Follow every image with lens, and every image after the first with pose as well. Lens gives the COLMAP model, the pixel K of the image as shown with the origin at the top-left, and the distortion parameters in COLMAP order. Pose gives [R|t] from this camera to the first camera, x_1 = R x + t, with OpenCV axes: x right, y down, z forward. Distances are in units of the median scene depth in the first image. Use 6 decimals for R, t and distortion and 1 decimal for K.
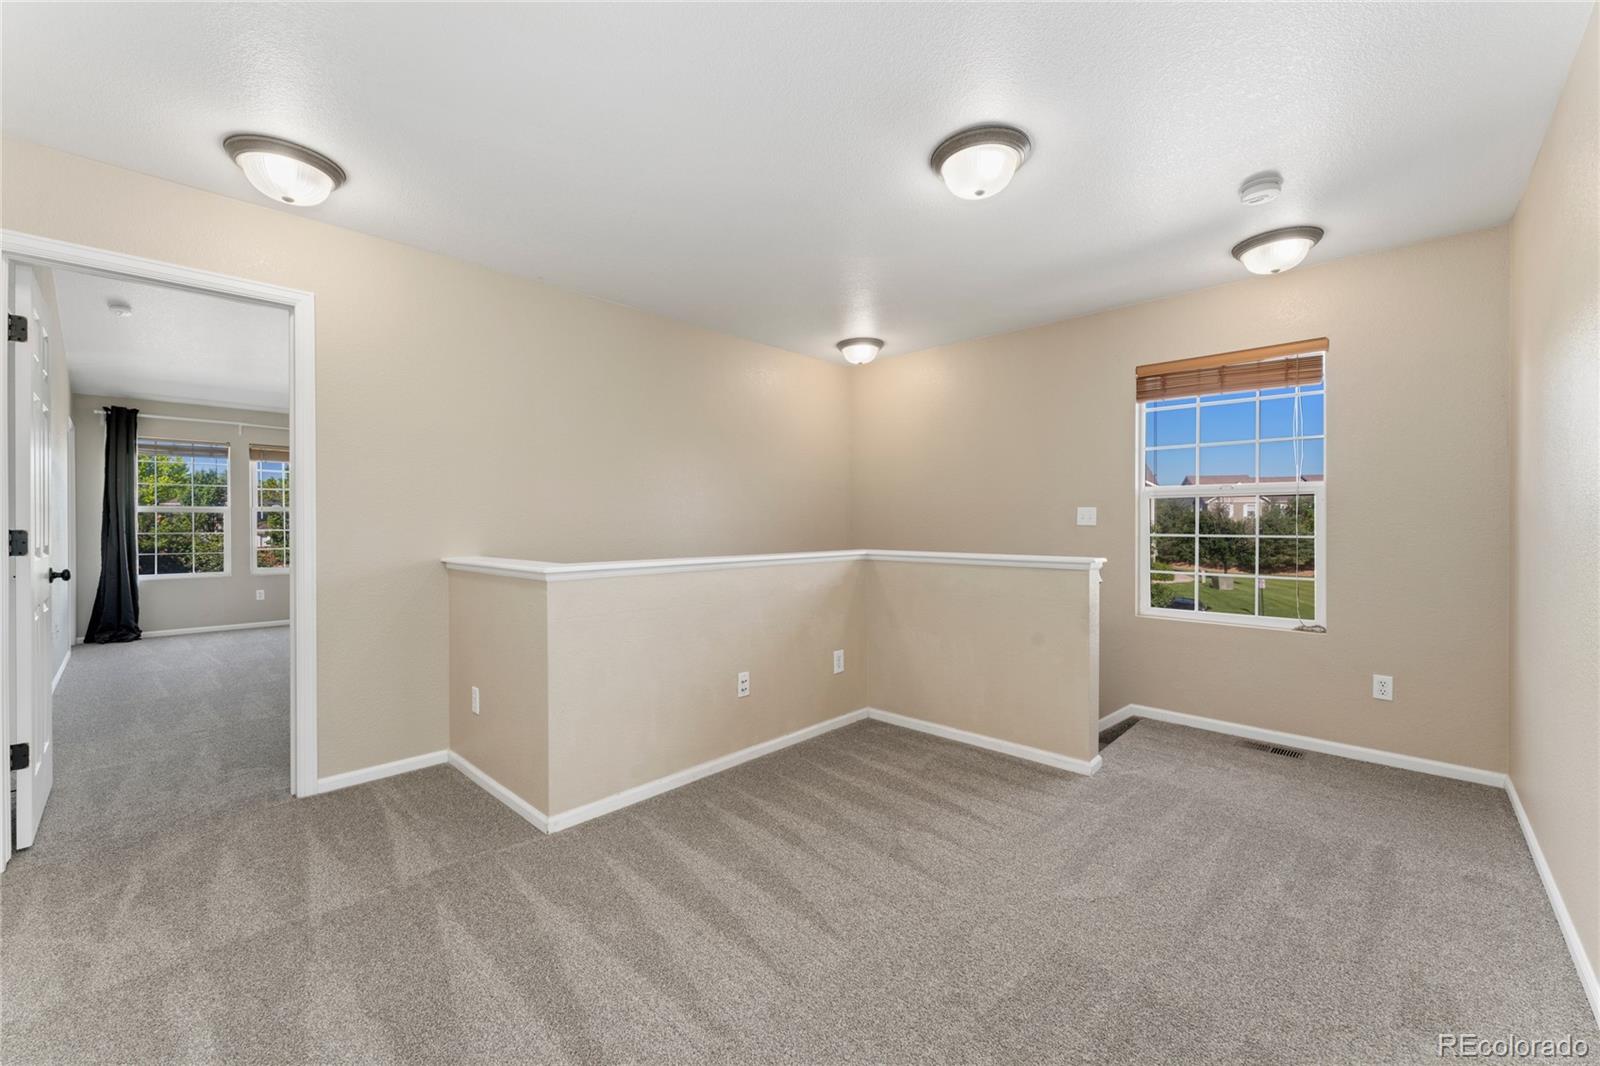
lens RADIAL K [[653.7, 0, 810.3], [0, 653.7, 529.1], [0, 0, 1]] dist [-0.002049, 0.001751]
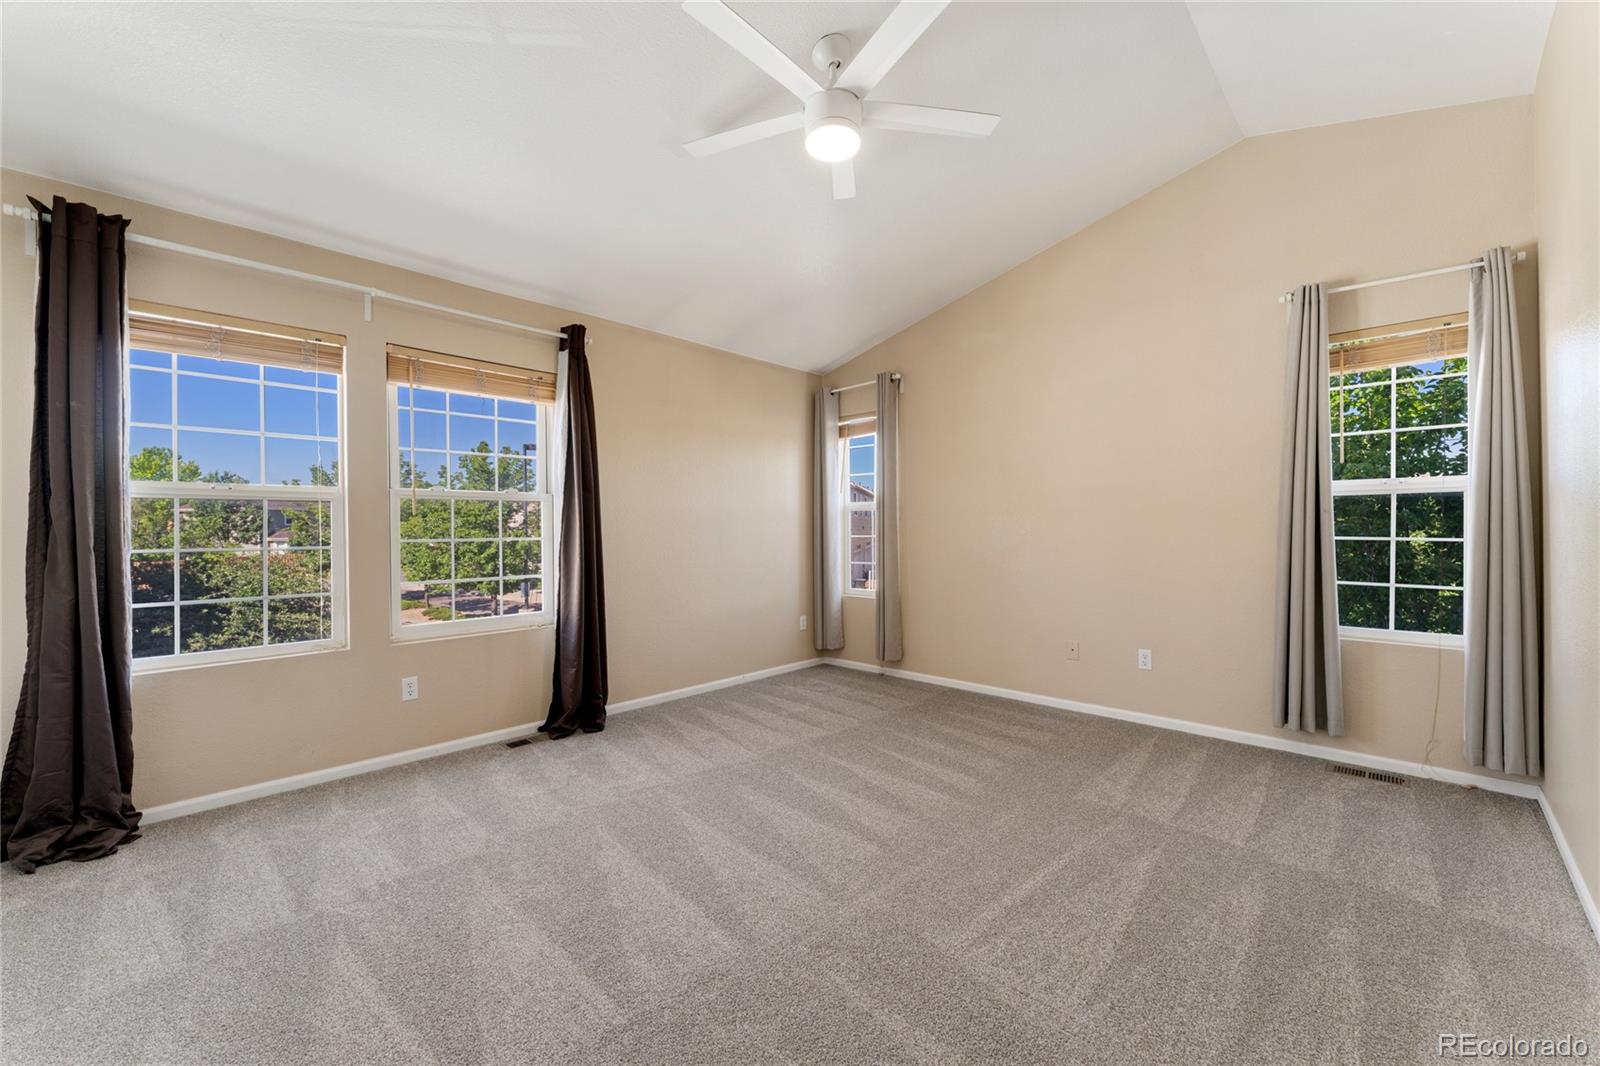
lens RADIAL K [[653.7, 0, 788.1], [0, 653.7, 533.2], [0, 0, 1]] dist [-0.002049, 0.001751]
pose [[0.999812, -0.004736, -0.018817, -0.639321], [0.004721, 0.999989, -0.000804, -0.003152], [0.018821, 0.000715, 0.999823, 0.627698]]
